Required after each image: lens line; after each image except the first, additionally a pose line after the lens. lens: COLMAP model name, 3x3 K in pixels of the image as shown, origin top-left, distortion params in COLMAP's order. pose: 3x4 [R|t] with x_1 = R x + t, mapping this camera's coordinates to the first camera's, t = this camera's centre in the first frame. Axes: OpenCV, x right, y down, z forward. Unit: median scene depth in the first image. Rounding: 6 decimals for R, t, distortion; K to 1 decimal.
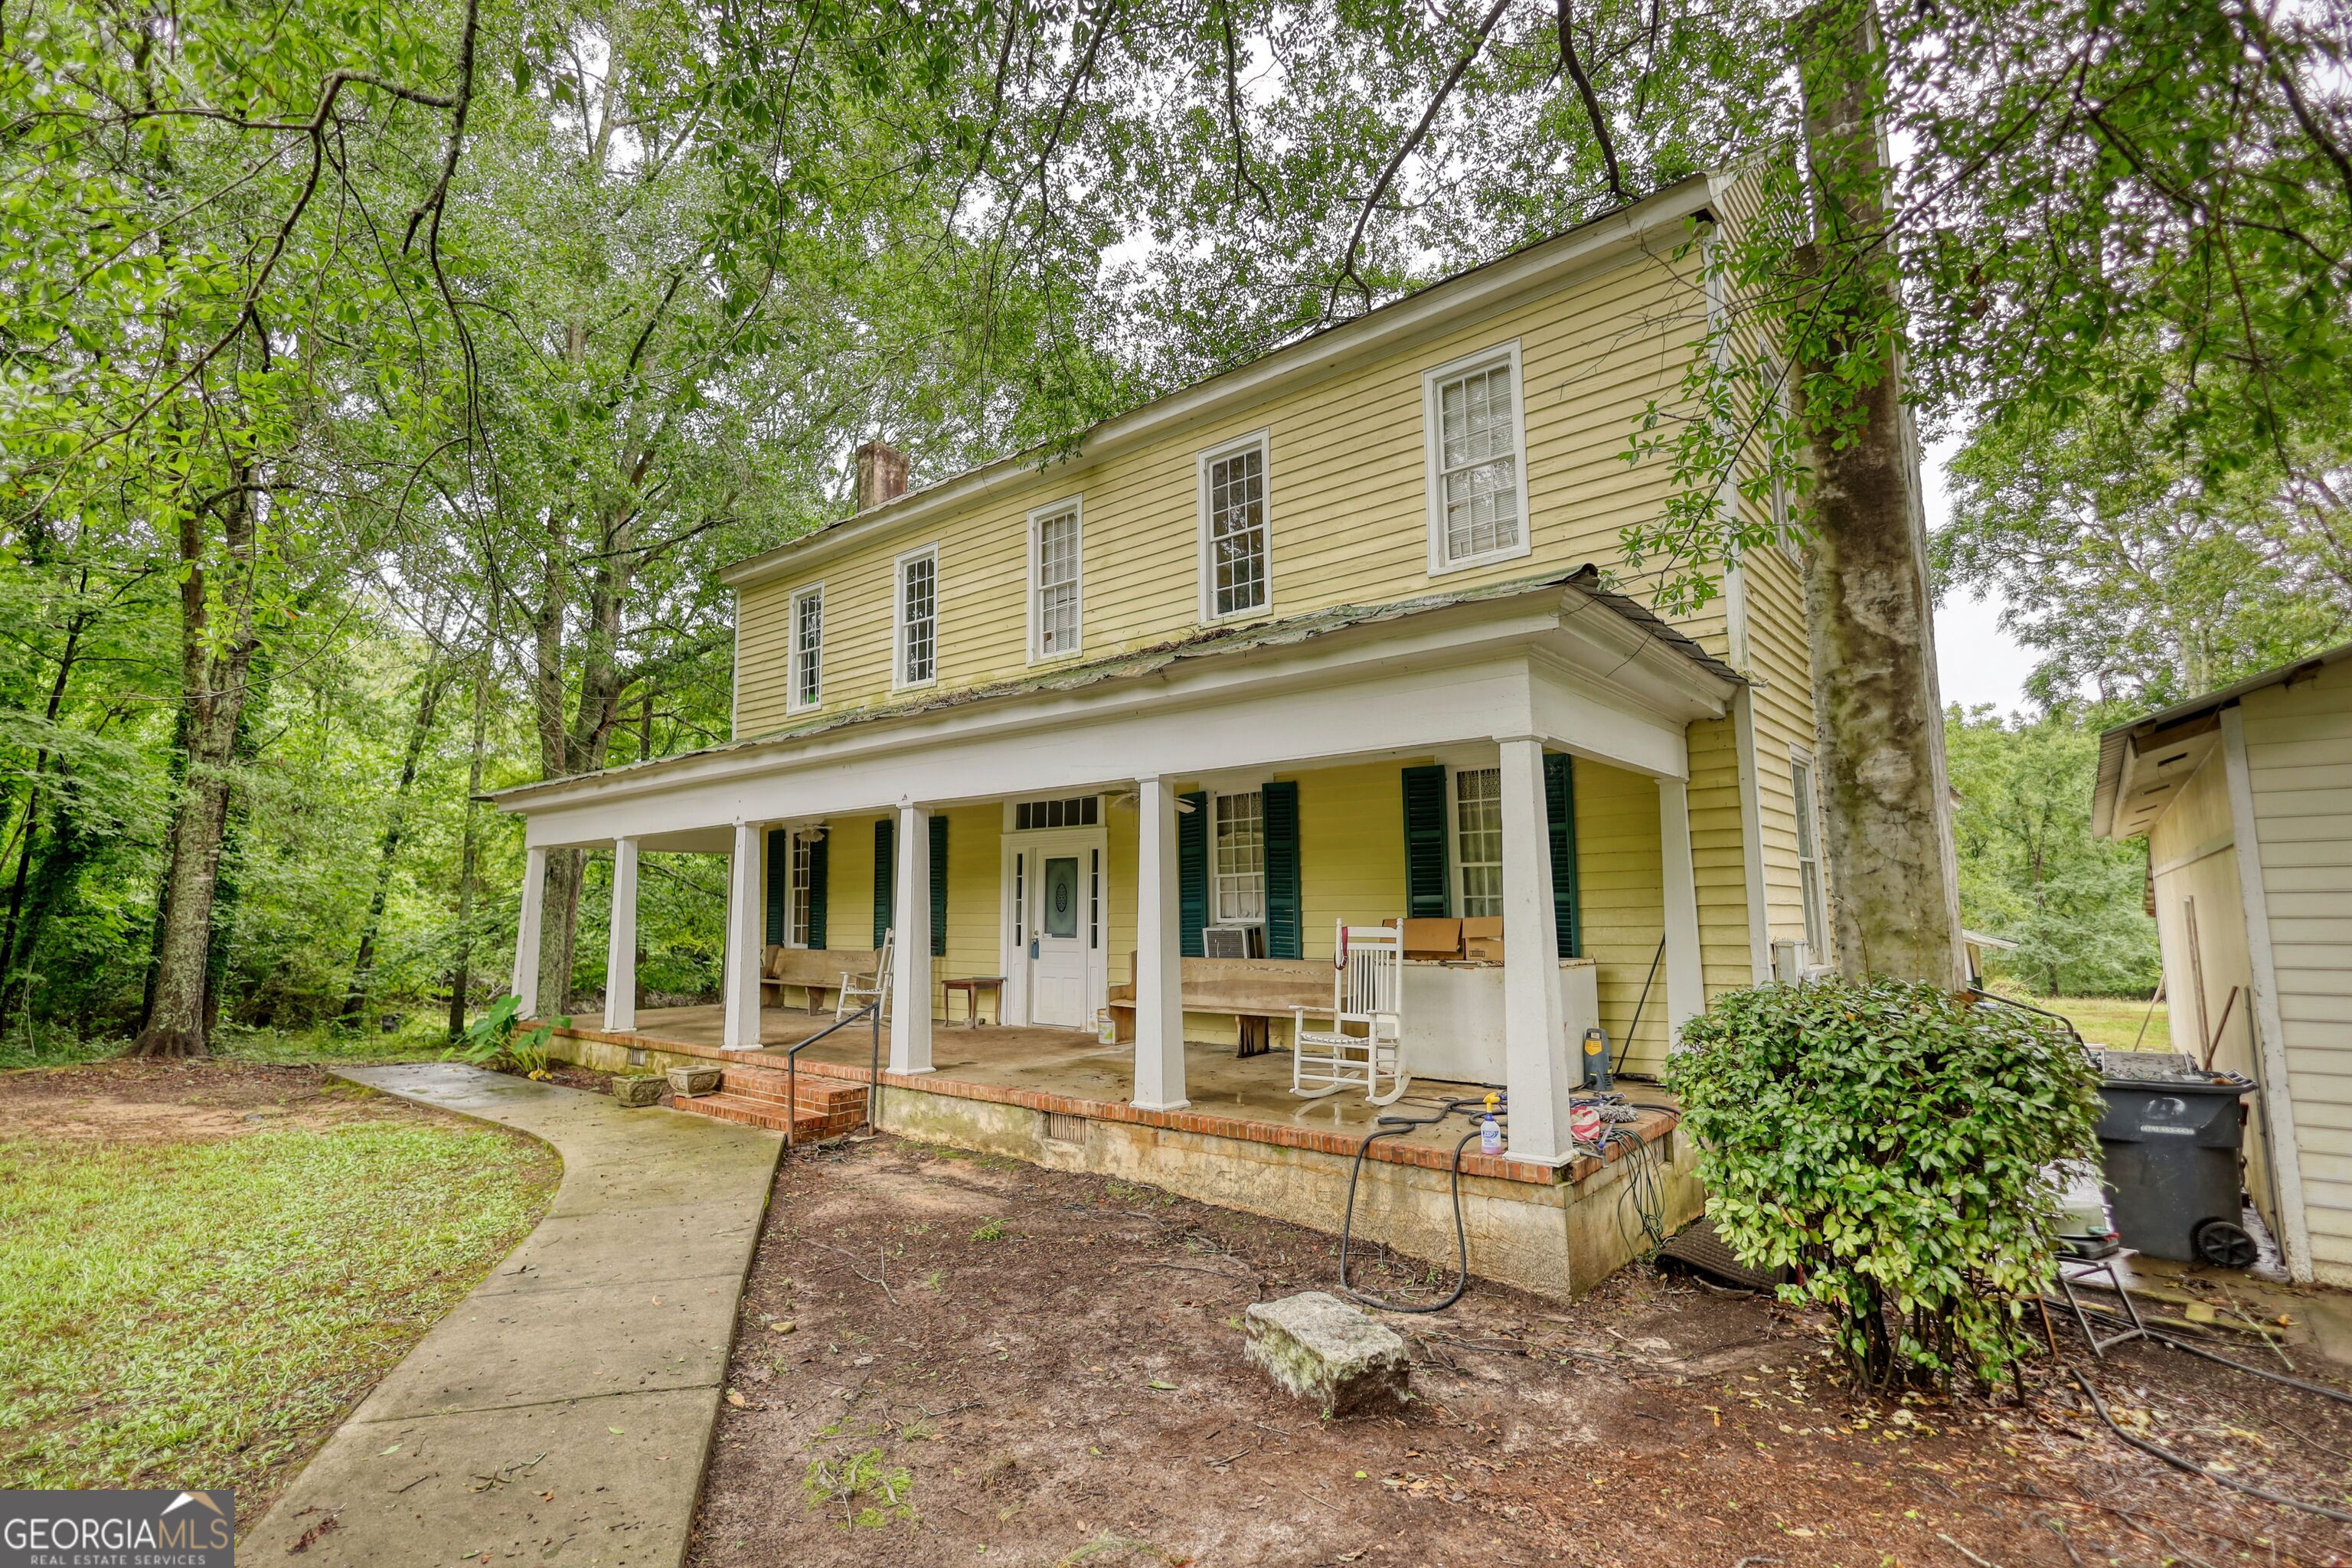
lens RADIAL K [[1100.5, 0, 1167.2], [0, 1100.5, 782.4], [0, 0, 1]] dist [0.002955, 0.000493]
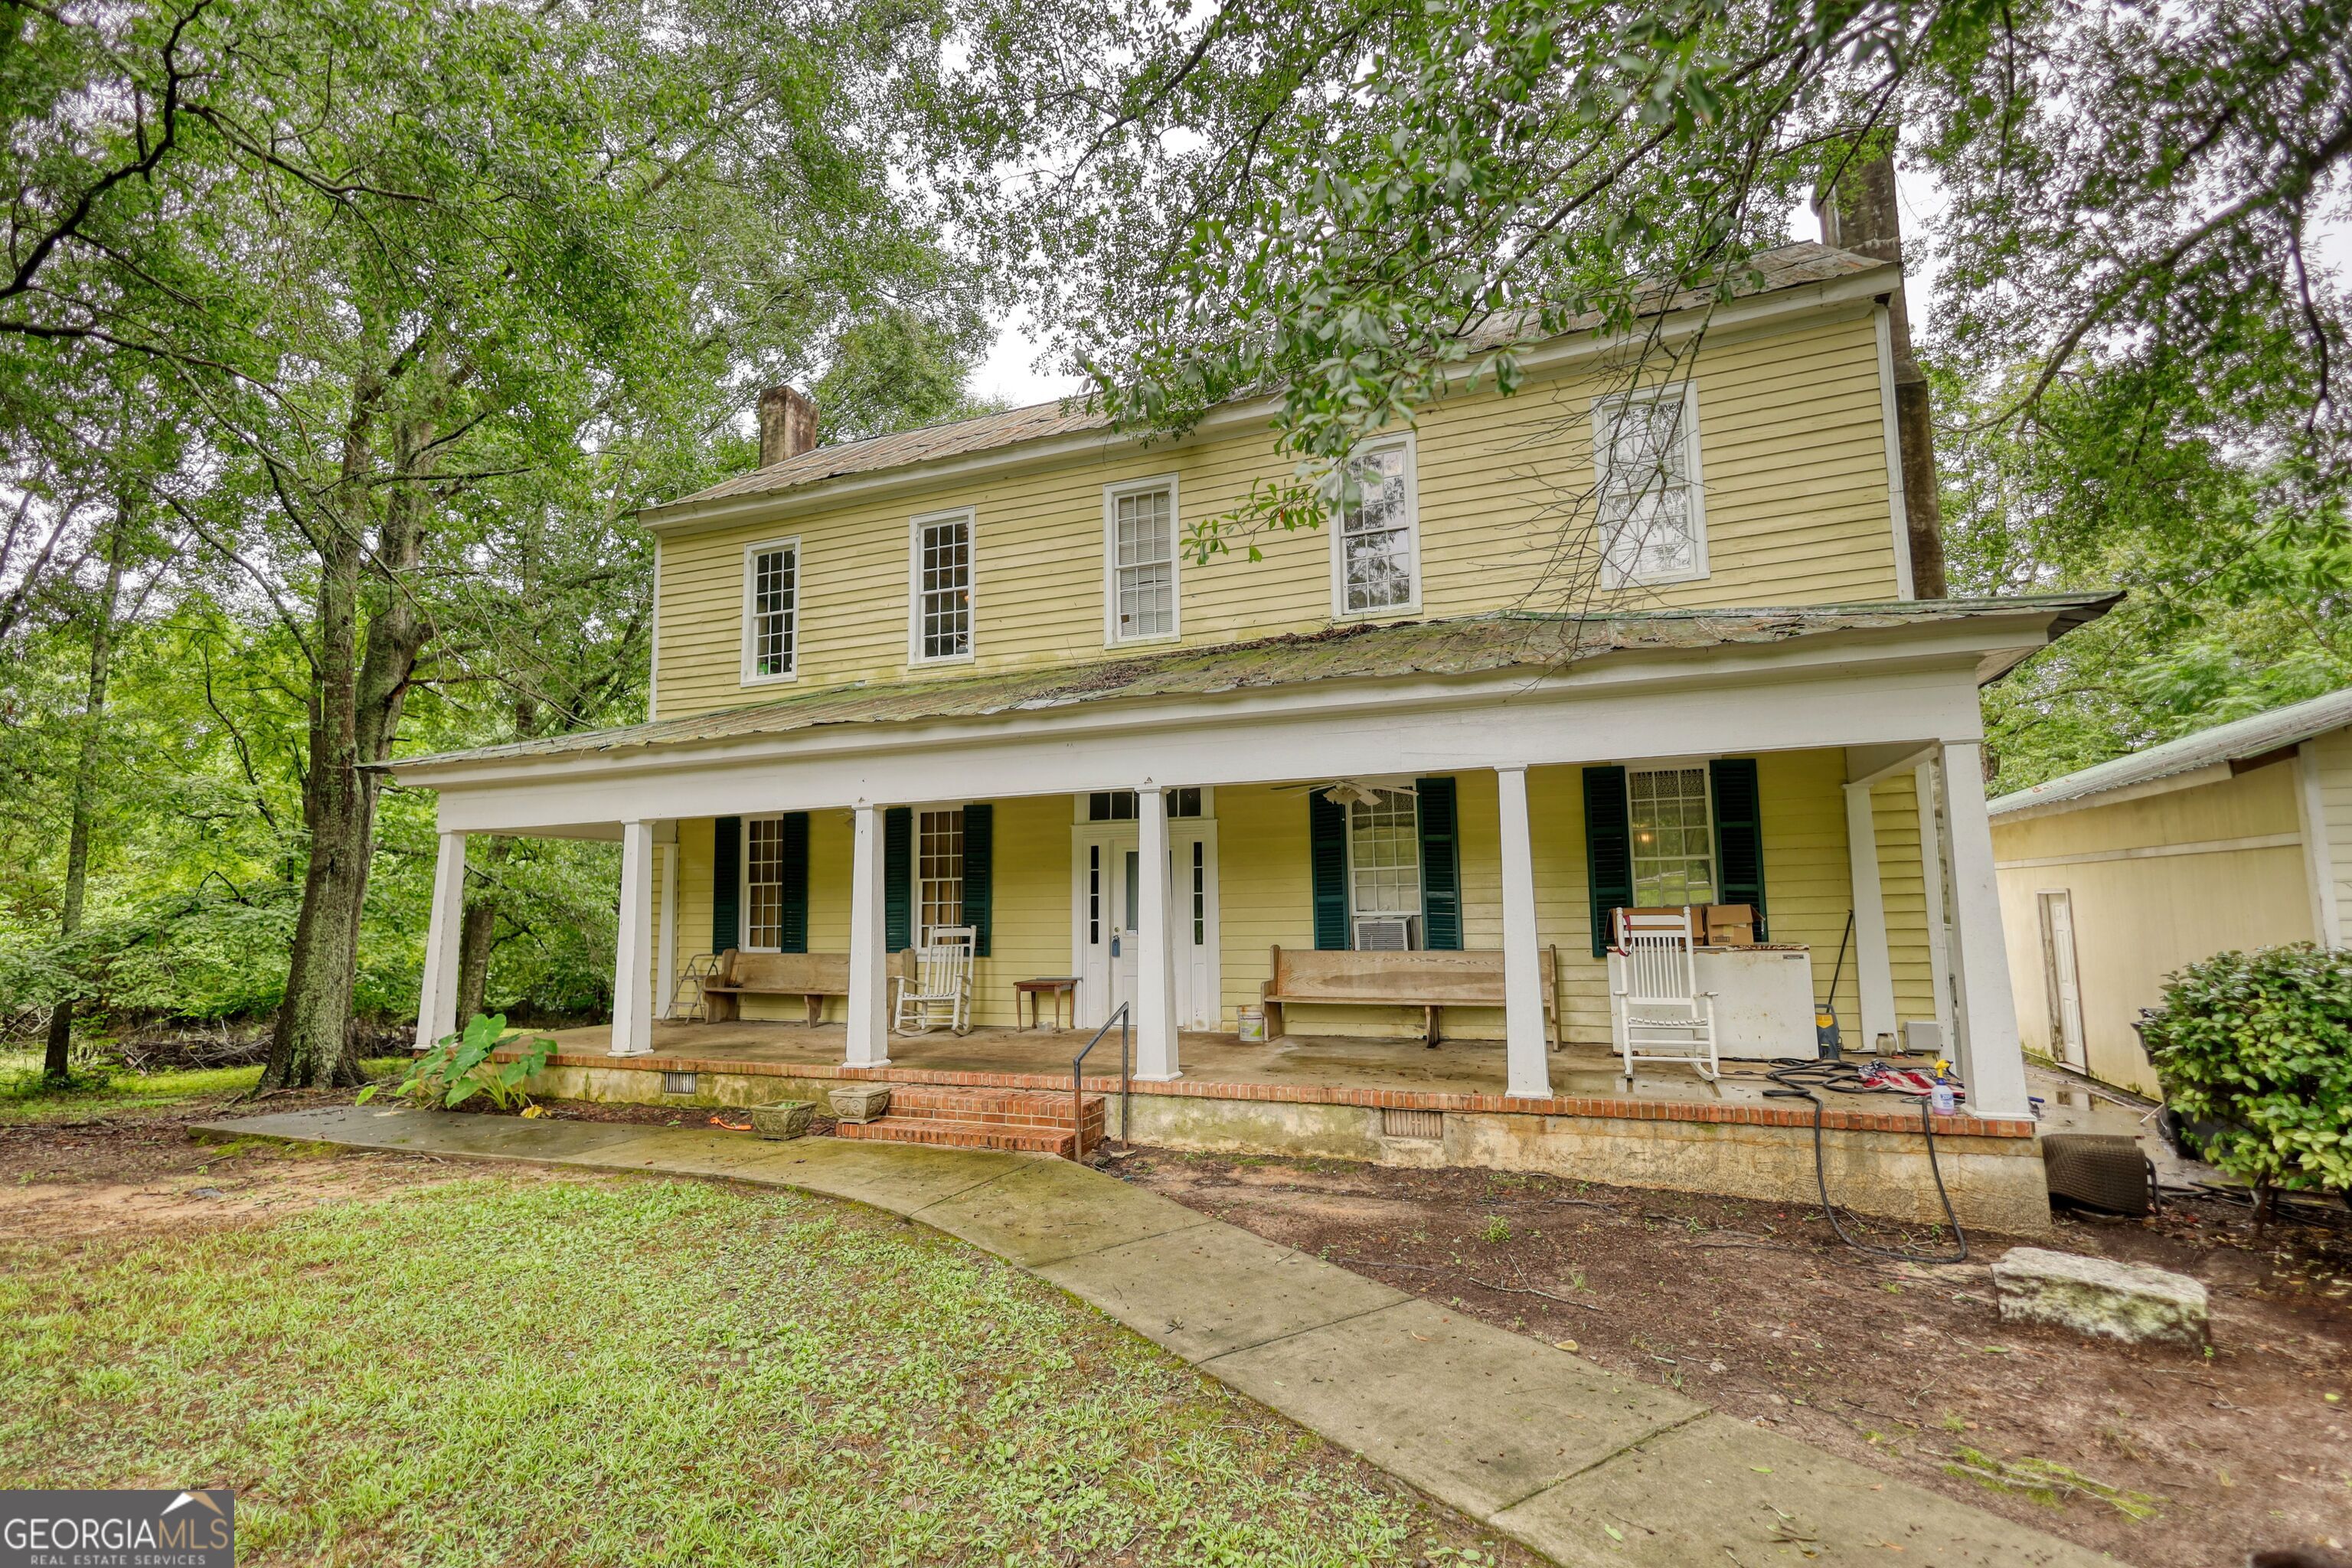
lens RADIAL K [[1088.3, 0, 1165.6], [0, 1088.3, 787.3], [0, 0, 1]] dist [0.003542, -0.001173]
pose [[0.949967, 0.029321, 0.310972, -0.427141], [-0.029493, 0.999556, -0.004148, 0.019252], [-0.310956, -0.005231, 0.950410, 0.108999]]
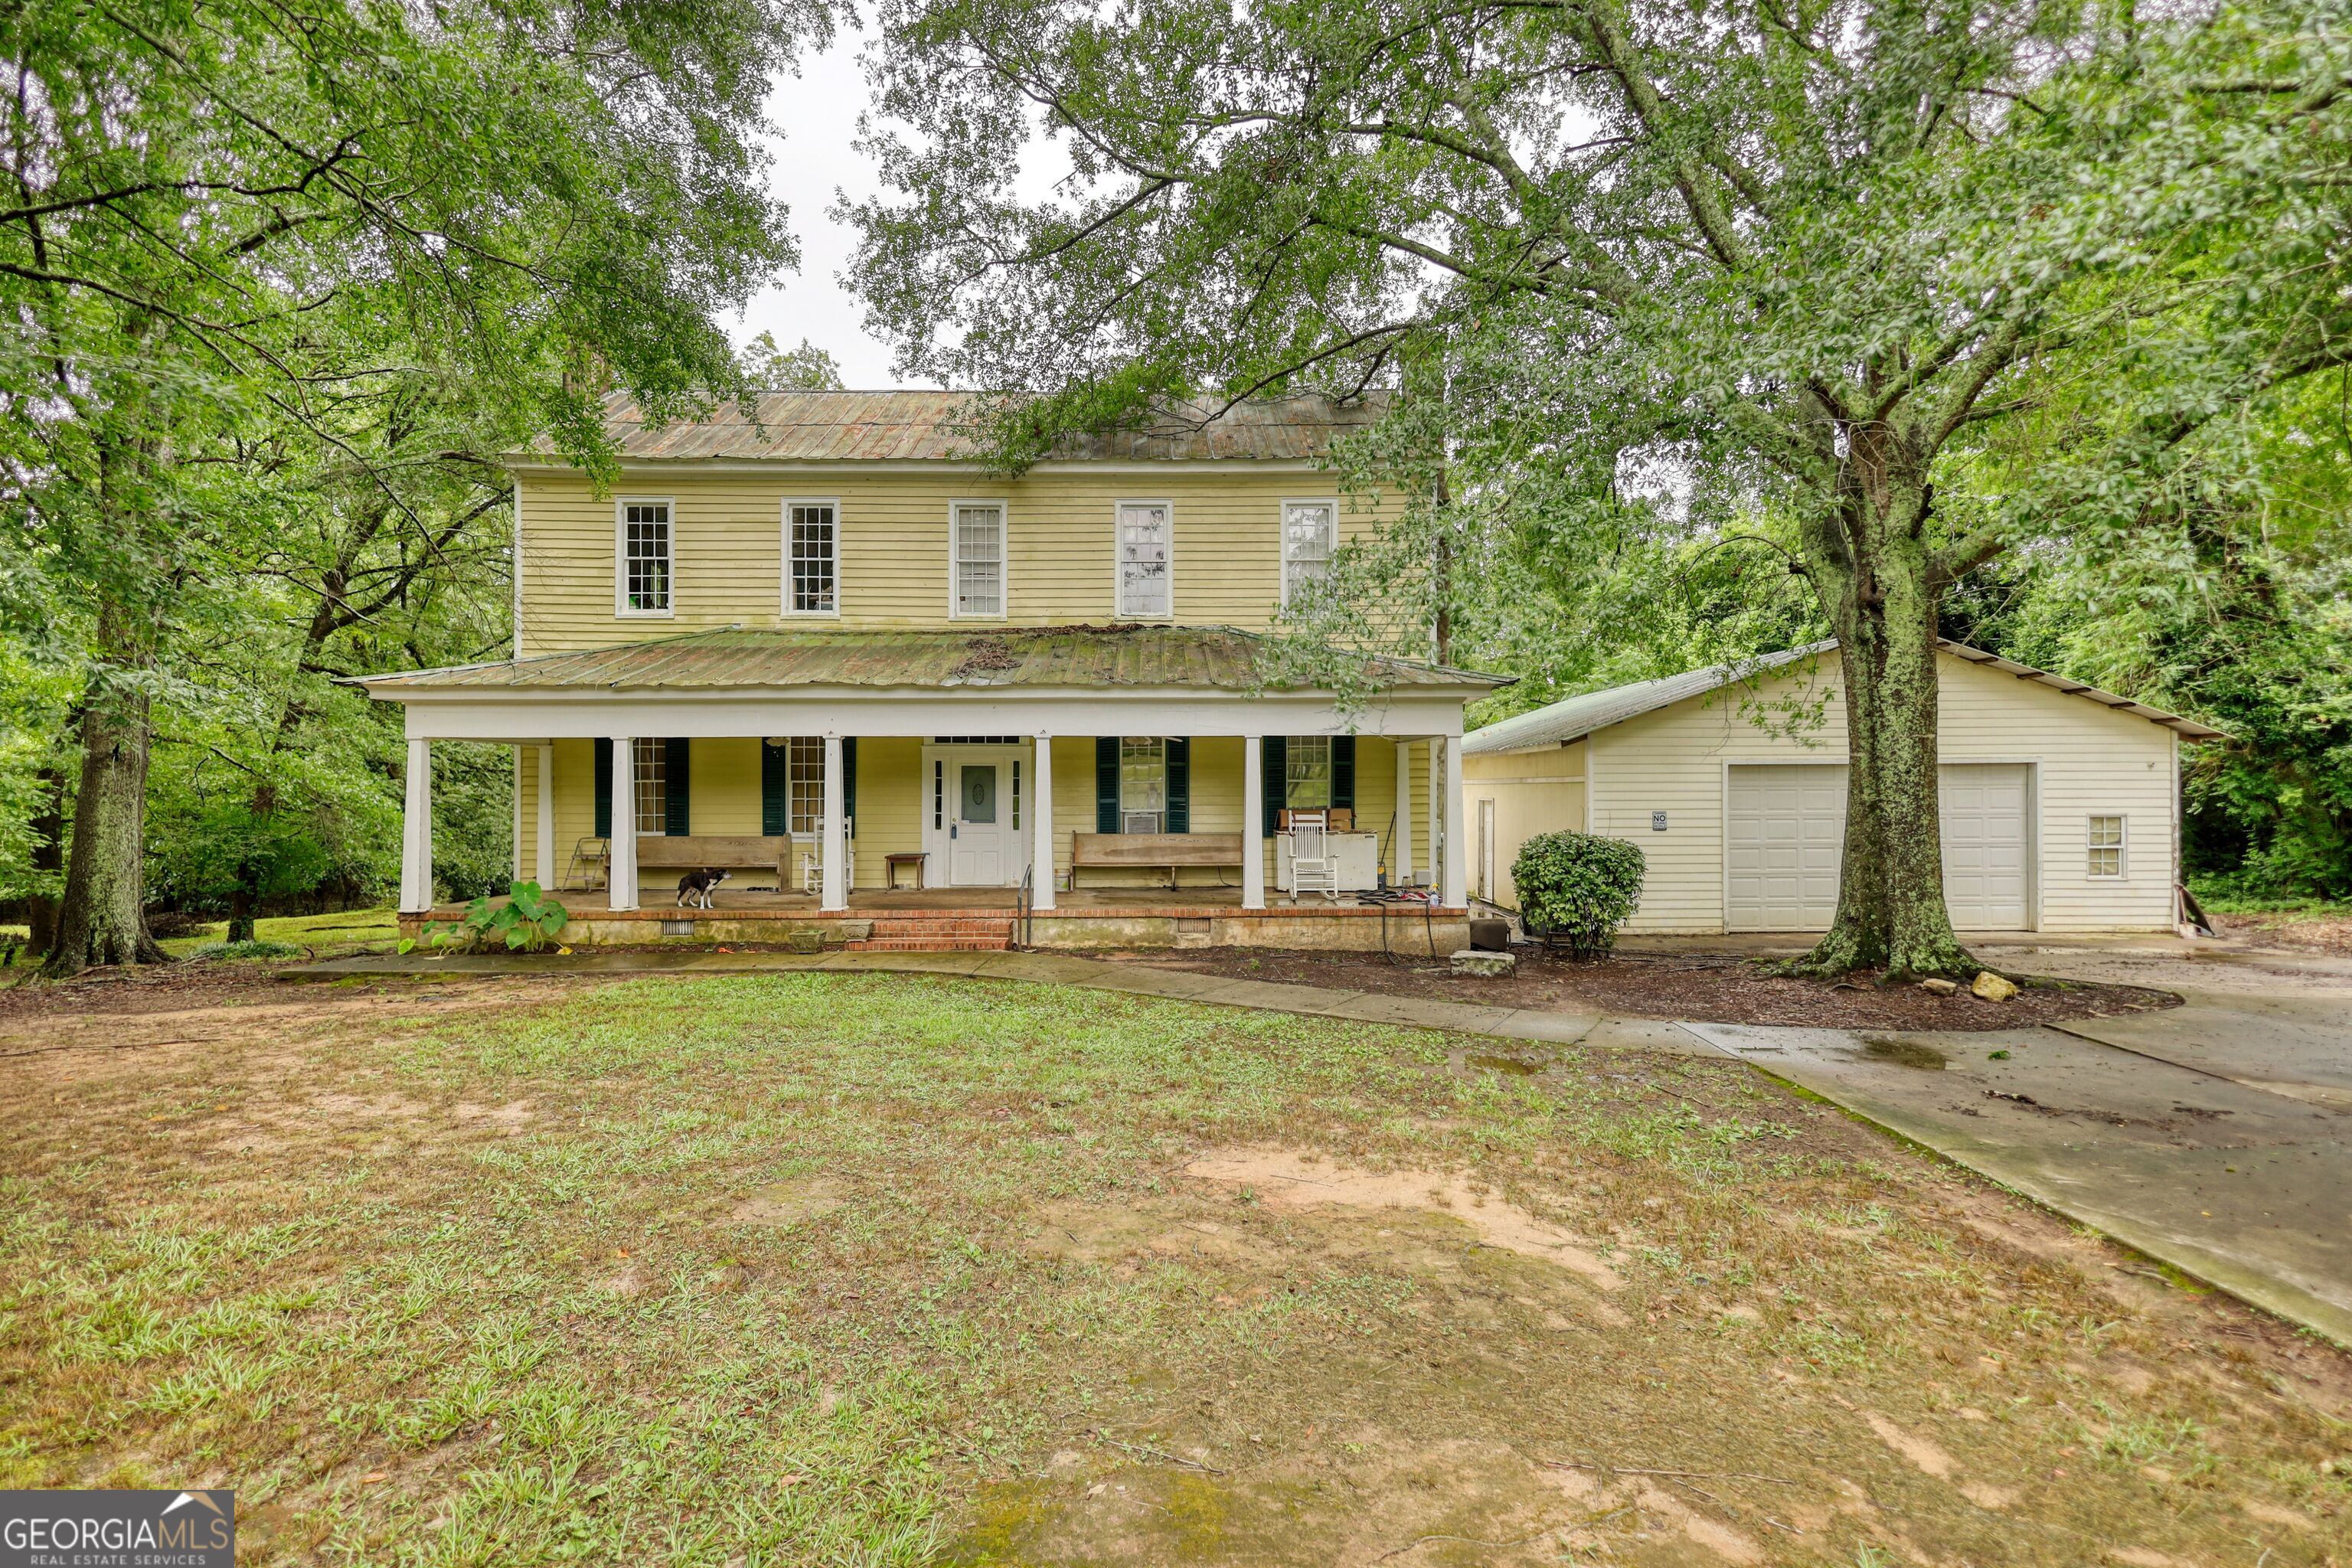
lens RADIAL K [[1099.6, 0, 1162.3], [0, 1099.6, 787.7], [0, 0, 1]] dist [0.001167, -0.001172]
pose [[0.759420, 0.009072, 0.650538, -0.923379], [-0.080704, 0.993494, 0.080356, -0.037011], [-0.645576, -0.113525, 0.755211, -0.216419]]
